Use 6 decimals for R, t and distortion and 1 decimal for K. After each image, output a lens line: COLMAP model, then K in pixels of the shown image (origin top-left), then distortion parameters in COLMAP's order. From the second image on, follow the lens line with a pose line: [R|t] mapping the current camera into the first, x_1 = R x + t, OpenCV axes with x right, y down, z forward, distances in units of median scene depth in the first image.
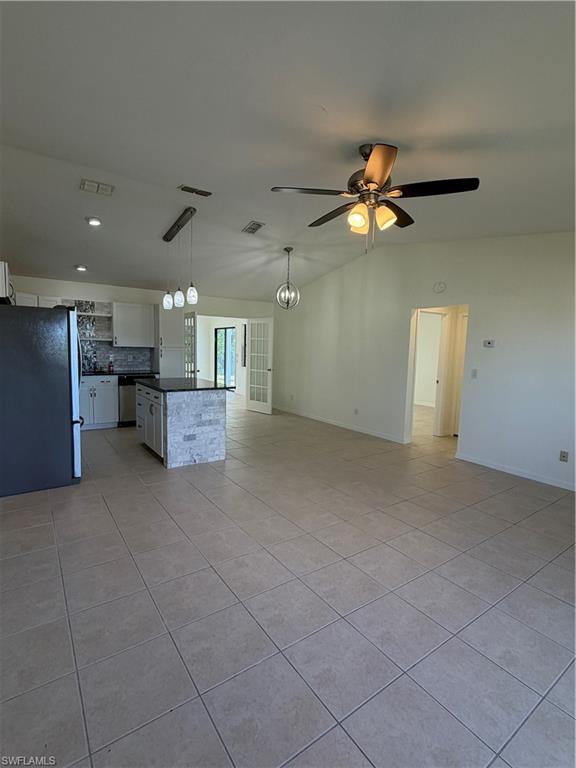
lens RADIAL K [[369.0, 0, 288.0], [0, 369.0, 384.0], [0, 0, 1]] dist [-0.004983, 0.000568]
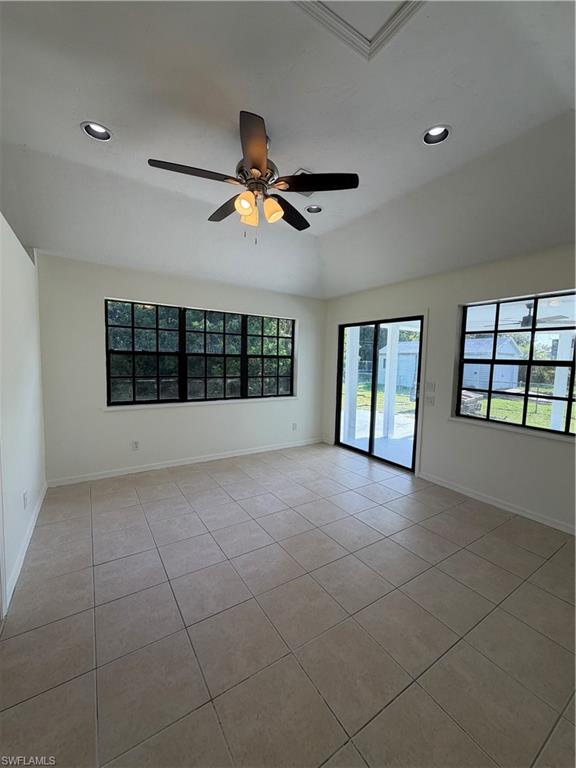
lens RADIAL K [[305.9, 0, 287.6], [0, 305.9, 381.4], [0, 0, 1]] dist [-0.000294, -0.000015]
pose [[0.999433, 0.002488, -0.033569, -0.707743], [-0.003296, 0.999706, -0.024038, -0.185965], [0.033500, 0.024135, 0.999147, 1.667548]]
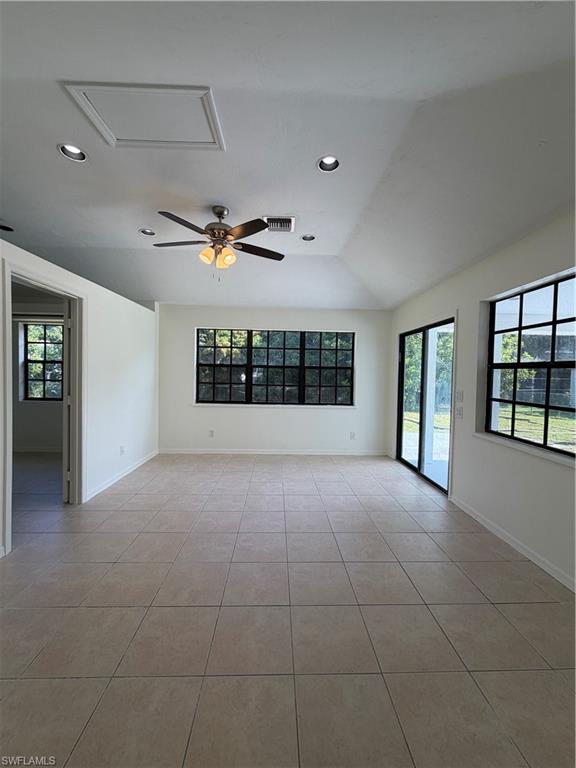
lens RADIAL K [[305.9, 0, 287.6], [0, 305.9, 381.4], [0, 0, 1]] dist [-0.000294, -0.000015]
pose [[0.840217, 0.006726, -0.542208, -0.297635], [-0.052249, 0.996275, -0.068607, -0.158040], [0.539727, 0.085975, 0.837439, 1.678938]]
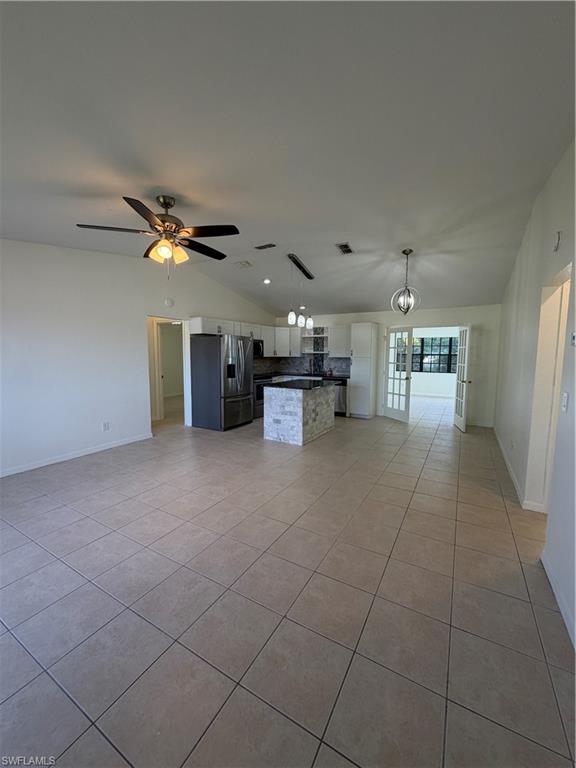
lens RADIAL K [[305.9, 0, 287.6], [0, 305.9, 381.4], [0, 0, 1]] dist [-0.000294, -0.000015]
pose [[0.420887, 0.059900, -0.905133, 0.767461], [-0.087831, 0.995820, 0.025061, -0.035440], [0.902851, 0.068951, 0.424389, 0.526897]]
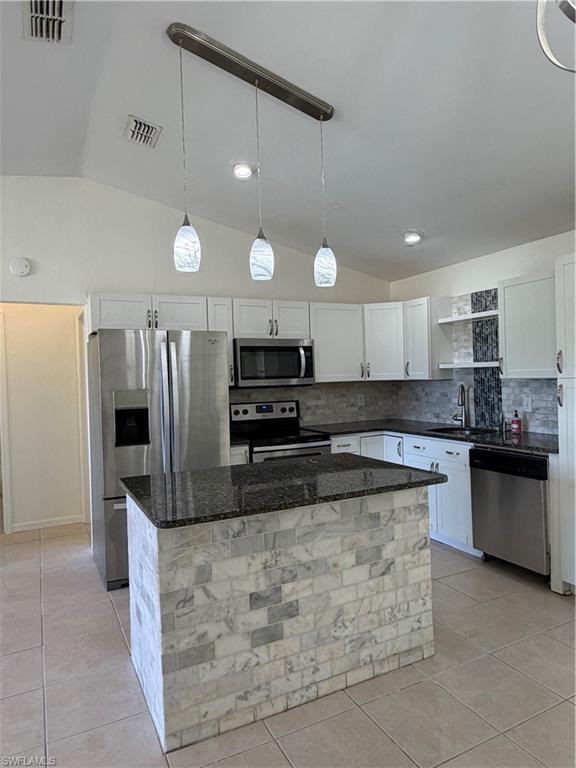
lens RADIAL K [[493.3, 0, 288.0], [0, 493.3, 384.0], [0, 0, 1]] dist [0.000336, 0.000098]
pose [[-0.140273, -0.005134, -0.990100, 0.228733], [-0.076052, 0.997088, 0.005605, -0.113384], [0.987188, 0.076085, -0.140255, 1.192168]]
